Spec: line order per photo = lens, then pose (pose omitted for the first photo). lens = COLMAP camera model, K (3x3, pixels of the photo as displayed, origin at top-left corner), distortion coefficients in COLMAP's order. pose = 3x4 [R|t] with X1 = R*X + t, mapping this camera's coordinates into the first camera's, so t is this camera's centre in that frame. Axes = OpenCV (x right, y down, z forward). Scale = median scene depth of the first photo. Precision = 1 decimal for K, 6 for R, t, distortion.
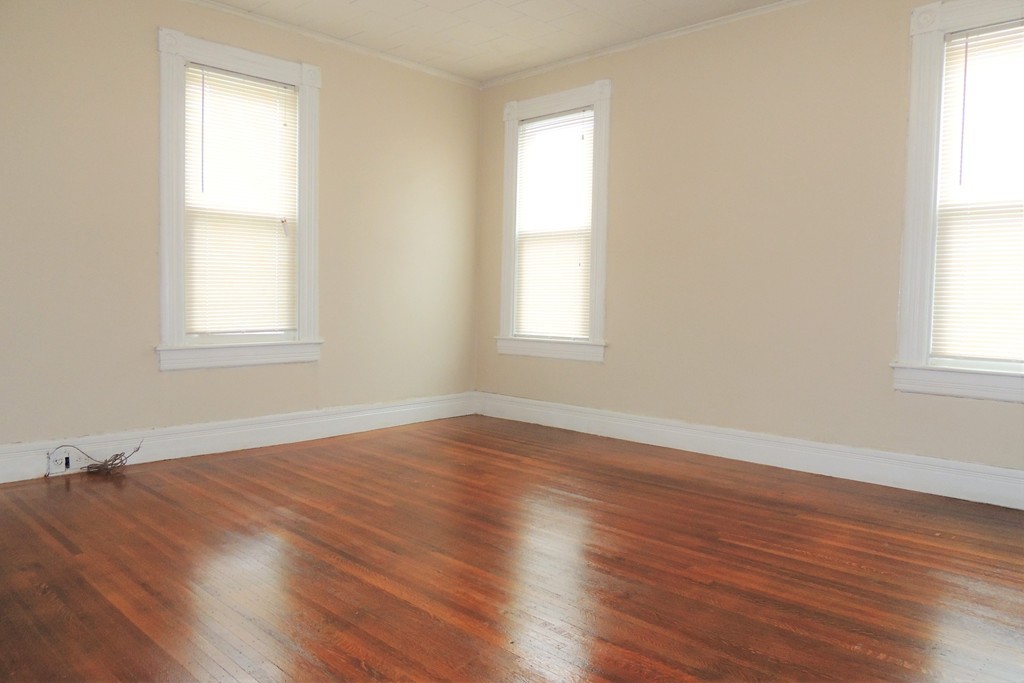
lens RADIAL K [[743.0, 0, 510.3], [0, 743.0, 343.9], [0, 0, 1]] dist [-0.009077, -0.002051]
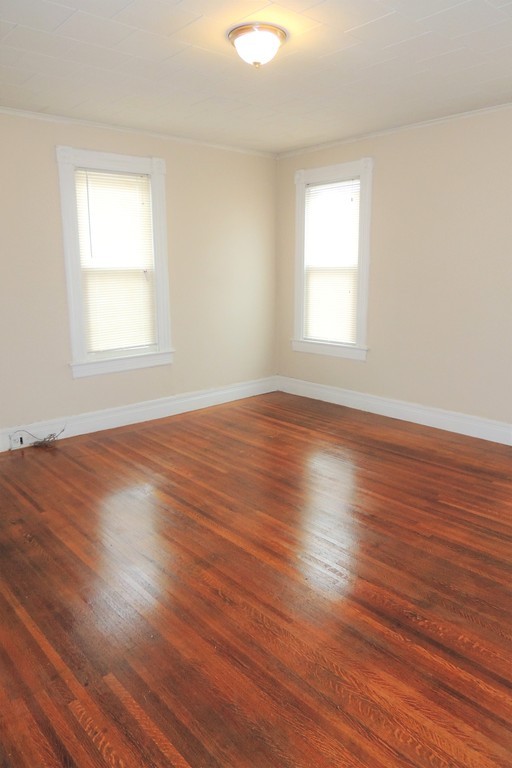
lens RADIAL K [[557.3, 0, 254.8], [0, 557.3, 366.3], [0, 0, 1]] dist [-0.009077, -0.002051]
pose [[0.996775, -0.010720, -0.079531, -0.005113], [0.021998, 0.989577, 0.142312, -0.154434], [0.077177, -0.143603, 0.986622, -0.110796]]
